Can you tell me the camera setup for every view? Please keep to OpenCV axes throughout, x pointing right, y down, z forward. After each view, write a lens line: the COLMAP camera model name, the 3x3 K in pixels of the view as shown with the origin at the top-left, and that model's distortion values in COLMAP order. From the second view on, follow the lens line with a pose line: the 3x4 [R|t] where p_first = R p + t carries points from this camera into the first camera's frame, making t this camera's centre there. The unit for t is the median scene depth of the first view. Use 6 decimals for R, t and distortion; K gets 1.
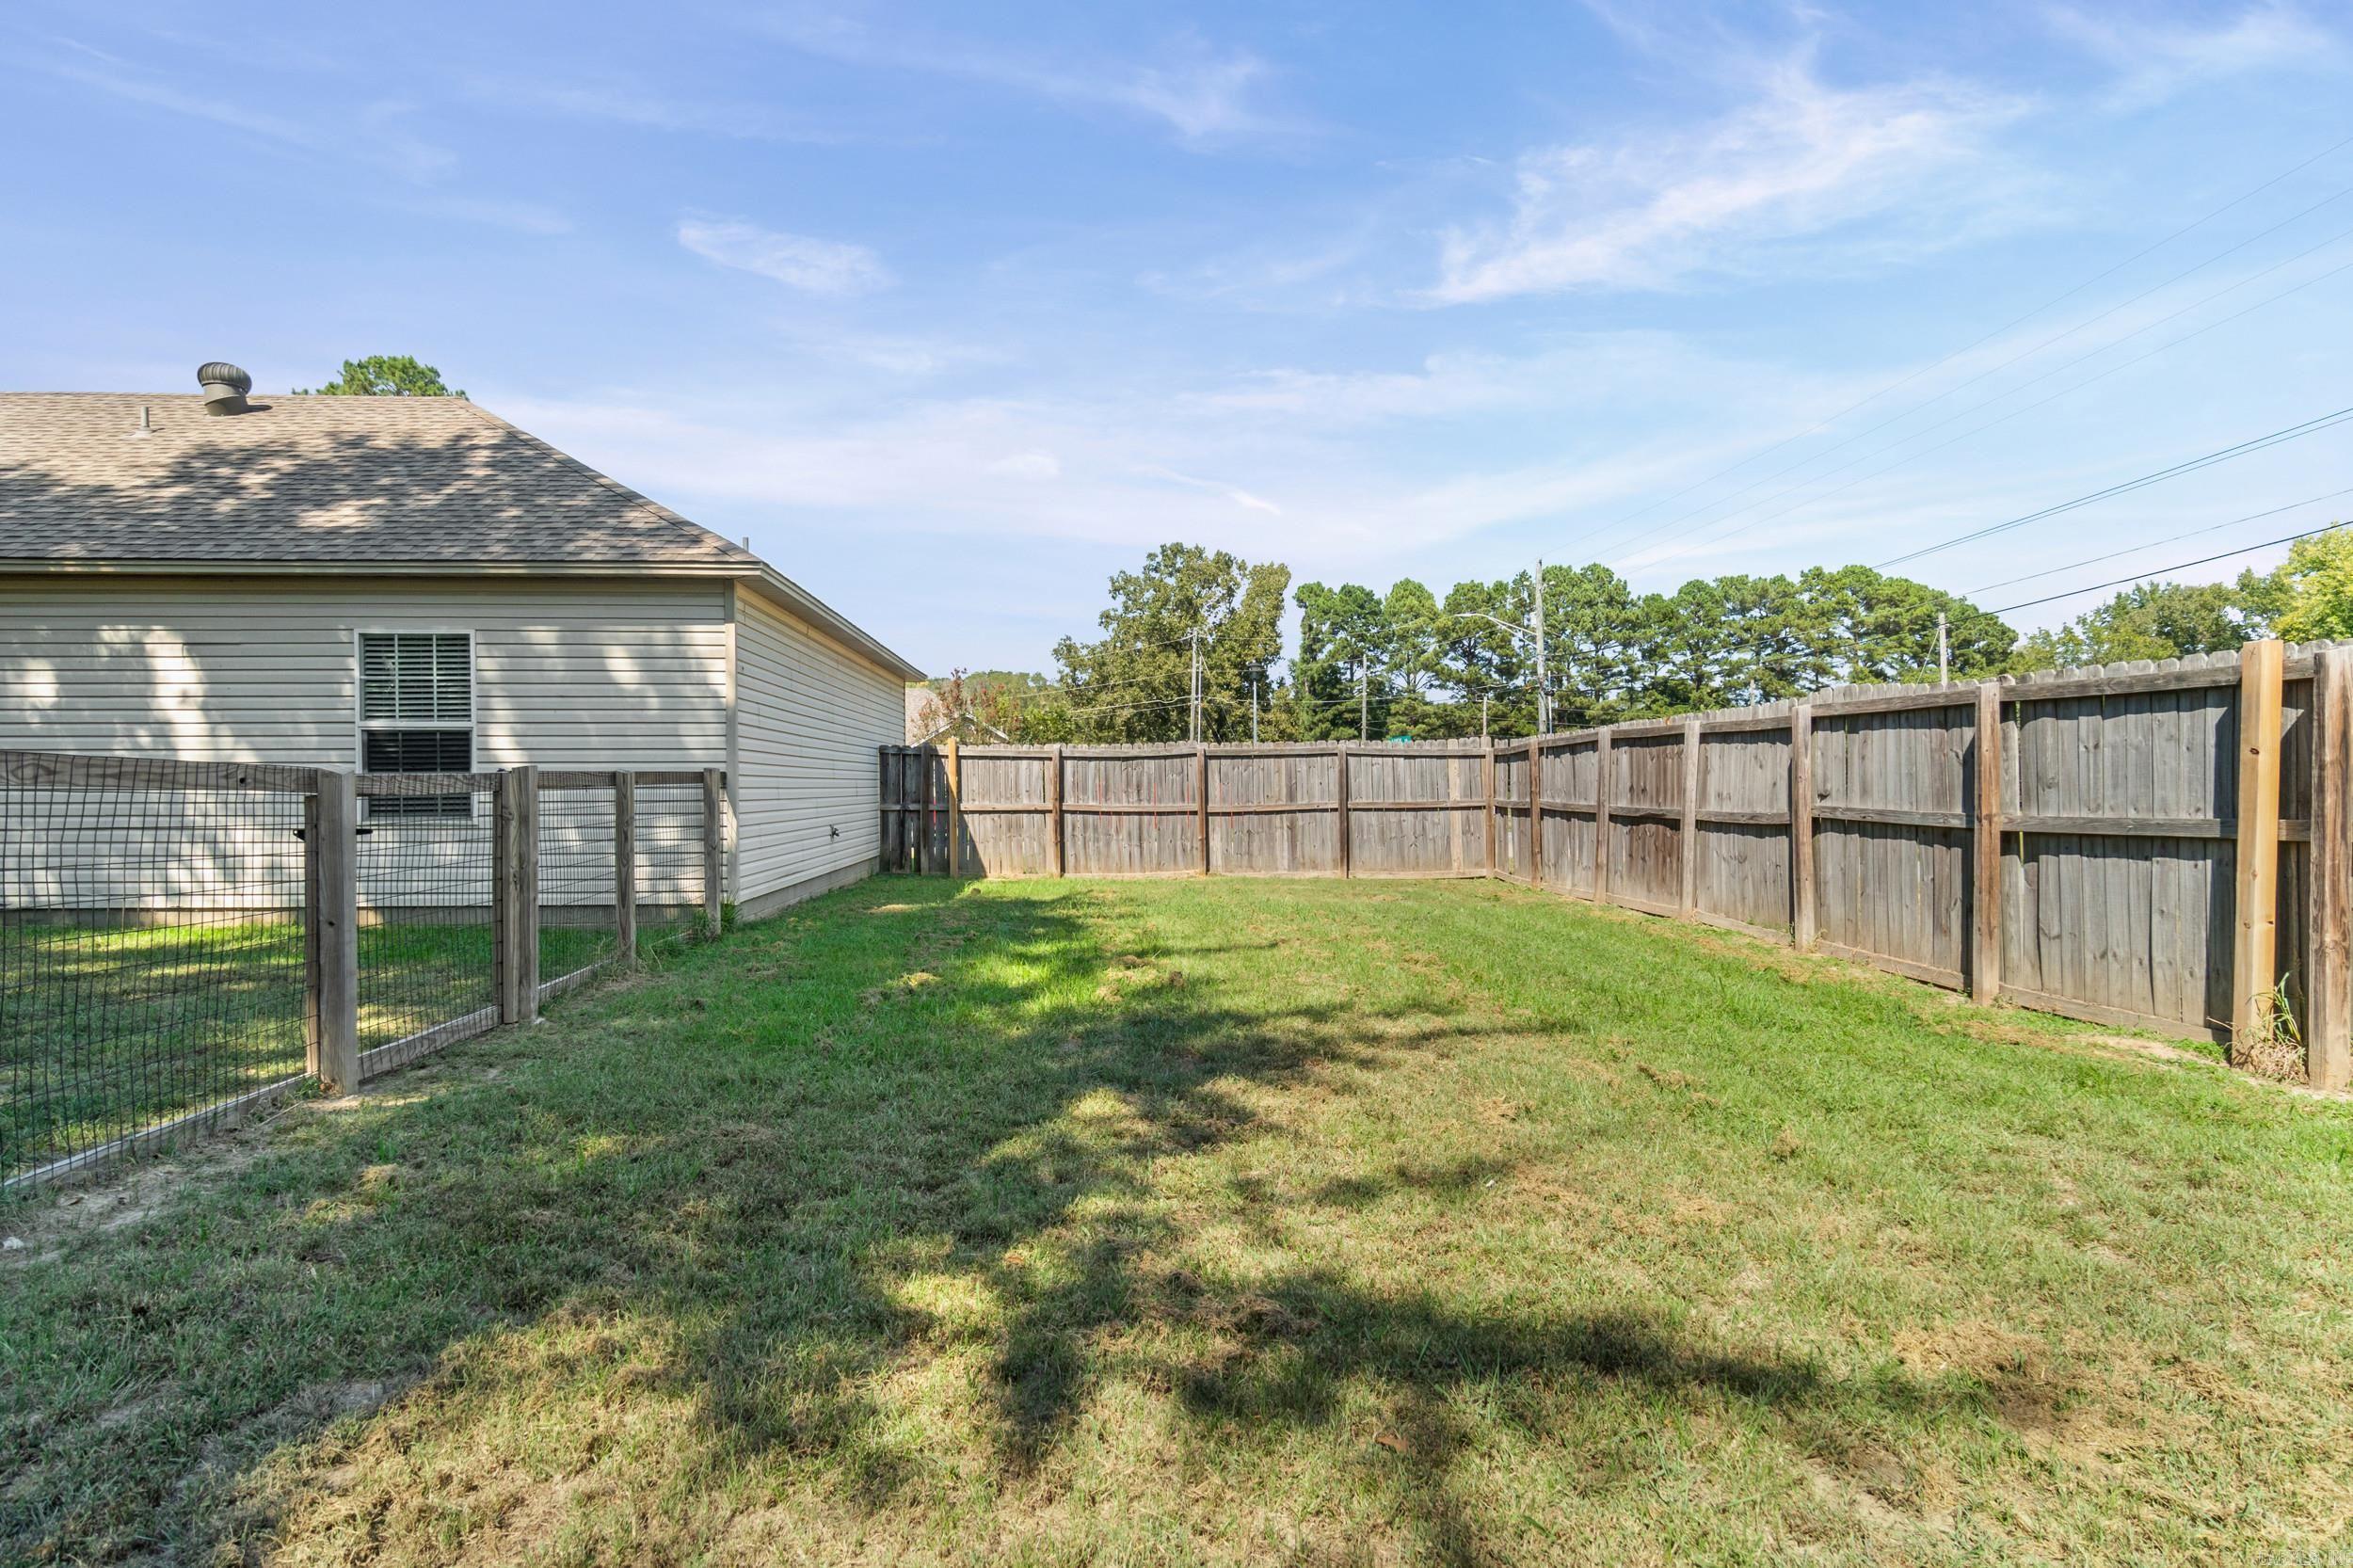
lens RADIAL K [[1181.6, 0, 1175.4], [0, 1181.6, 777.3], [0, 0, 1]] dist [-0.014220, 0.000787]
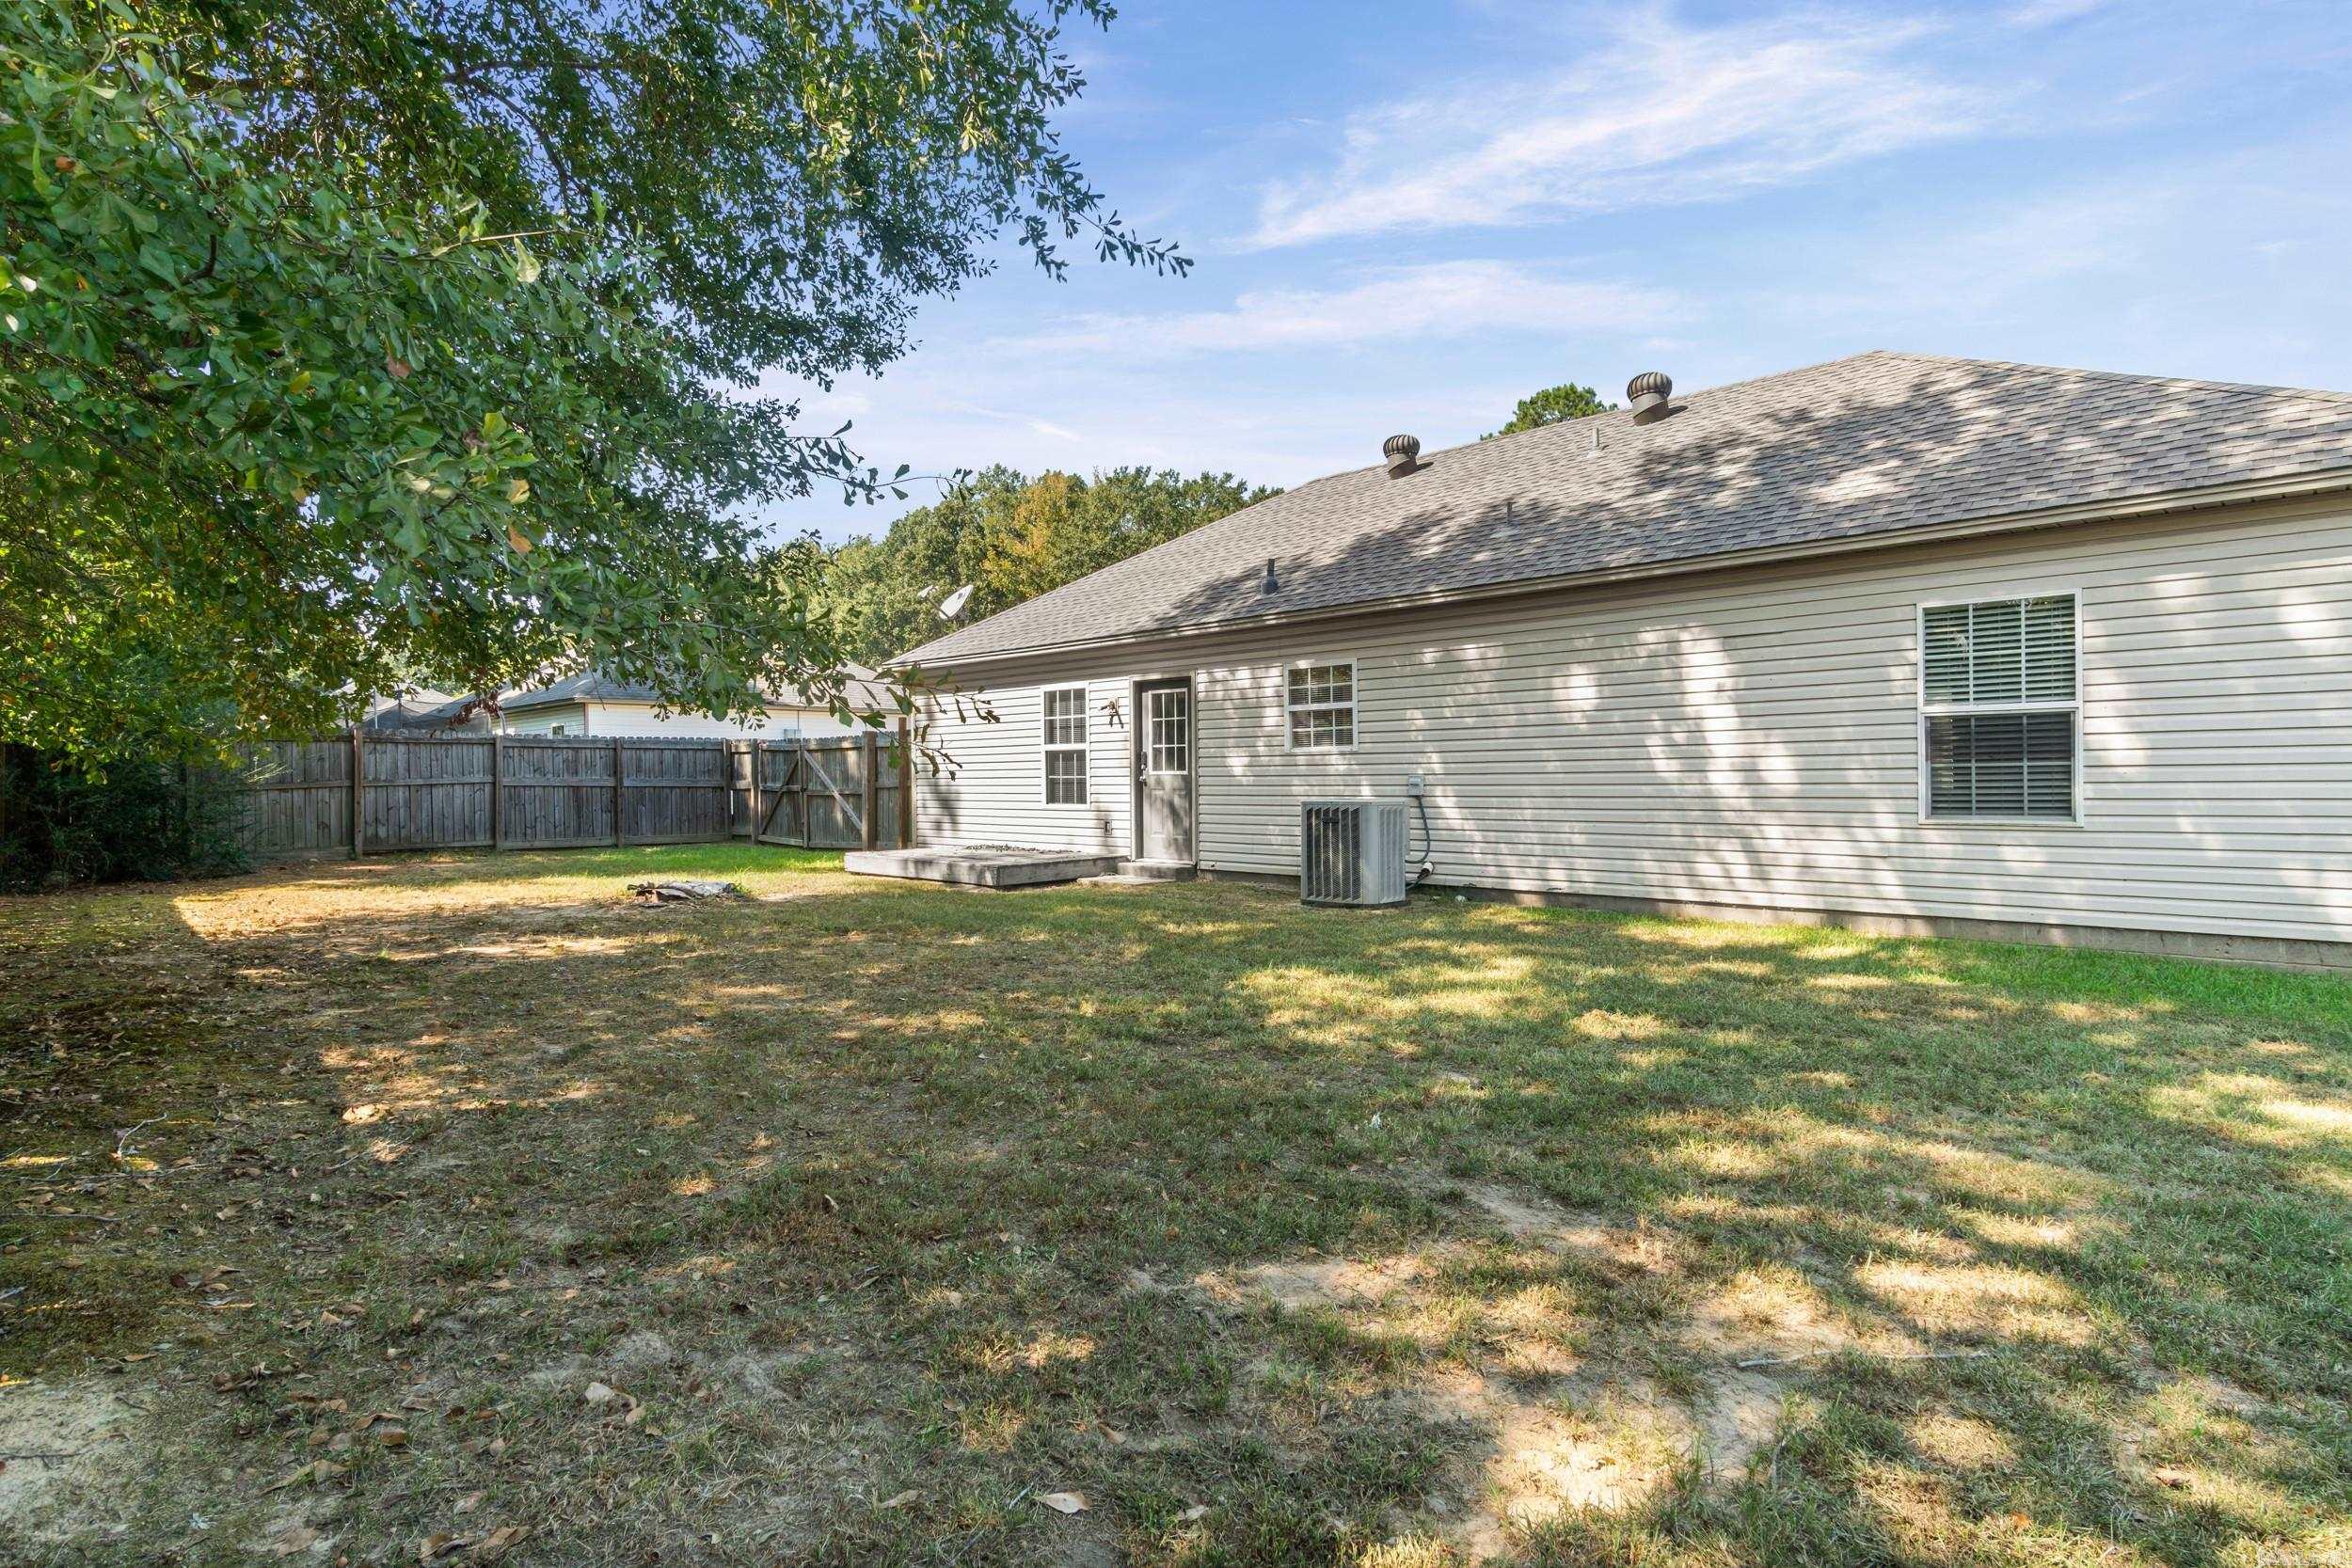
lens RADIAL K [[1181.0, 0, 1165.1], [0, 1181.0, 792.9], [0, 0, 1]] dist [-0.014220, 0.000787]
pose [[0.657564, 0.003811, -0.753389, -0.396137], [0.010775, 0.999837, 0.014462, -0.001775], [0.753321, -0.017627, 0.657416, -0.018902]]
